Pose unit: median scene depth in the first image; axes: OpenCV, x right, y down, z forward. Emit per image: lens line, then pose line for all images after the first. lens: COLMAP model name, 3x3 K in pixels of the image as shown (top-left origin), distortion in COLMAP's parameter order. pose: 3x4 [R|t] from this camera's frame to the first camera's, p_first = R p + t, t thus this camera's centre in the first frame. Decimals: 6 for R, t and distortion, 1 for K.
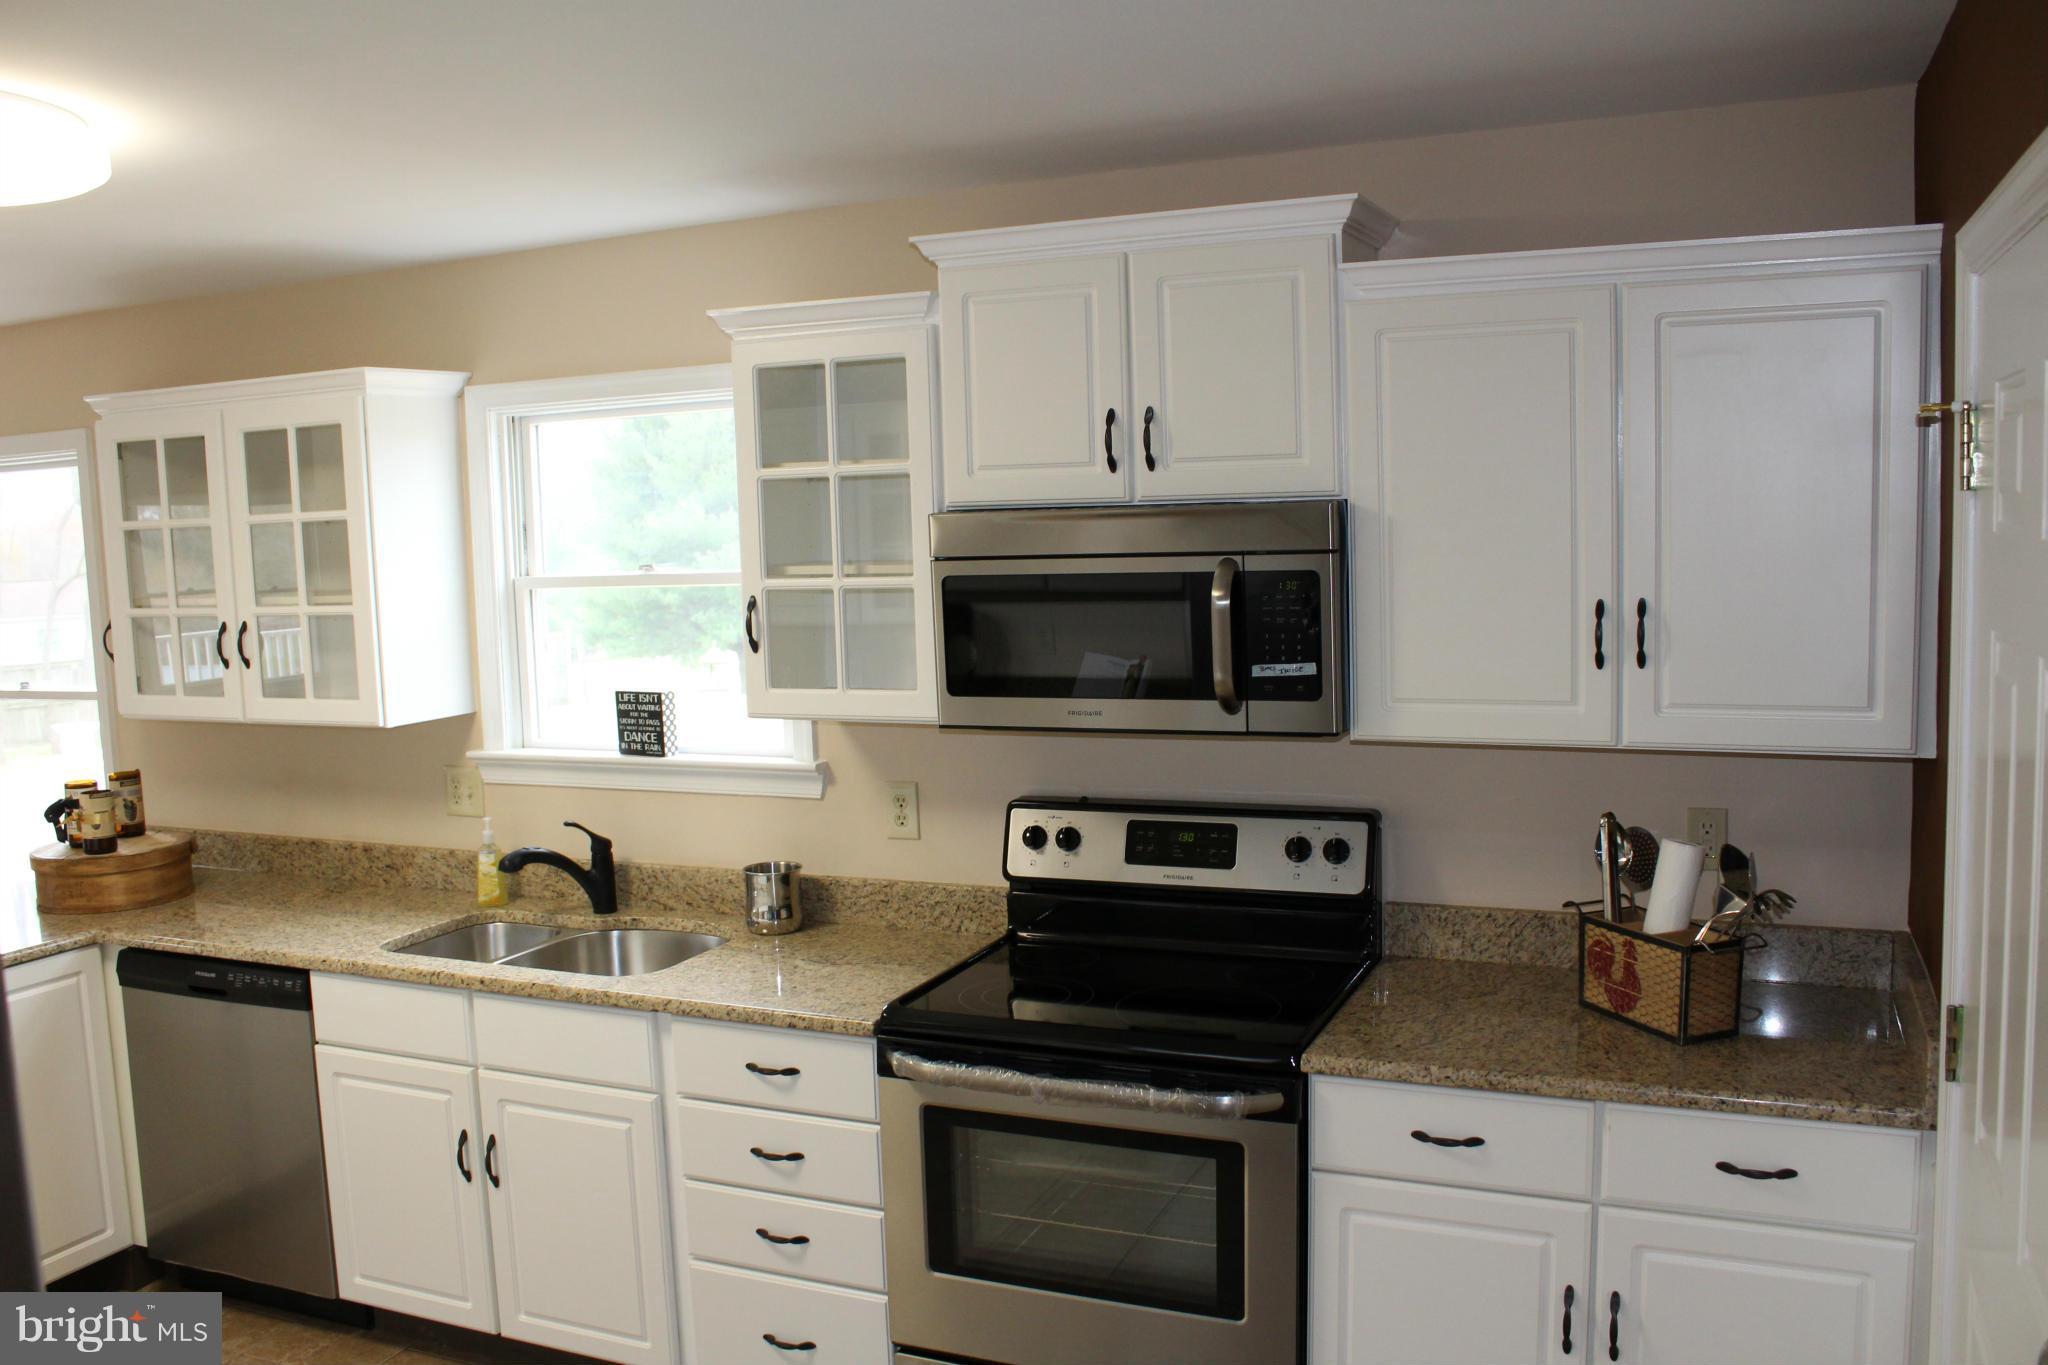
lens RADIAL K [[1717.3, 0, 1022.9], [0, 1717.3, 707.9], [0, 0, 1]] dist [-0.162707, 0.147205]
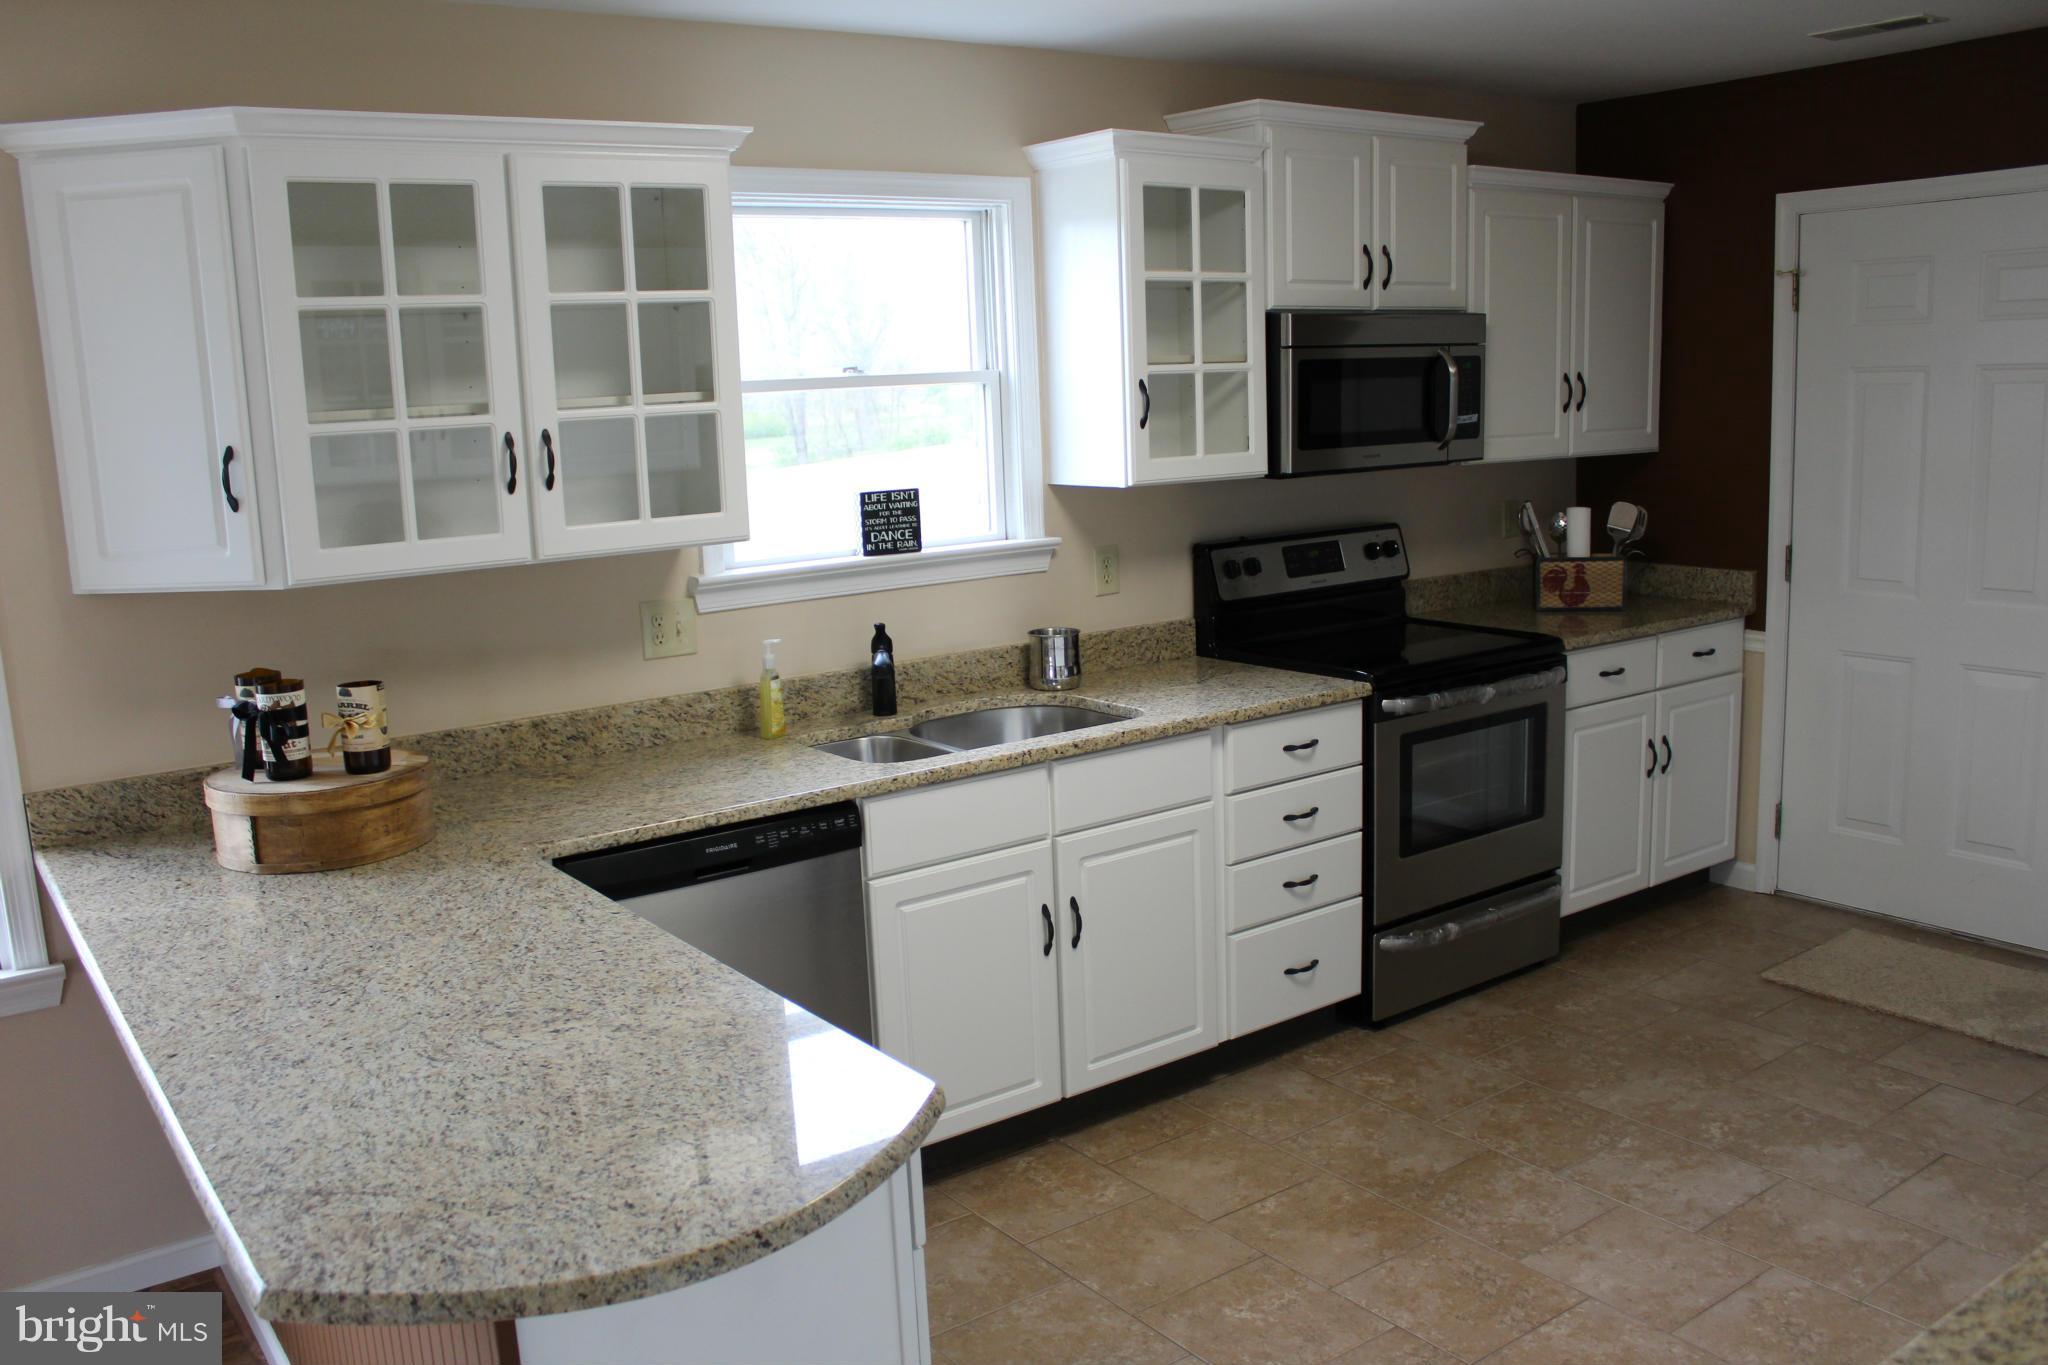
lens RADIAL K [[1717.3, 0, 1022.9], [0, 1717.3, 707.9], [0, 0, 1]] dist [-0.162707, 0.147205]
pose [[0.504077, -0.151696, 0.850232, -1.281815], [0.120921, 0.987153, 0.104435, 0.025706], [-0.855151, 0.050168, 0.515945, 0.499891]]
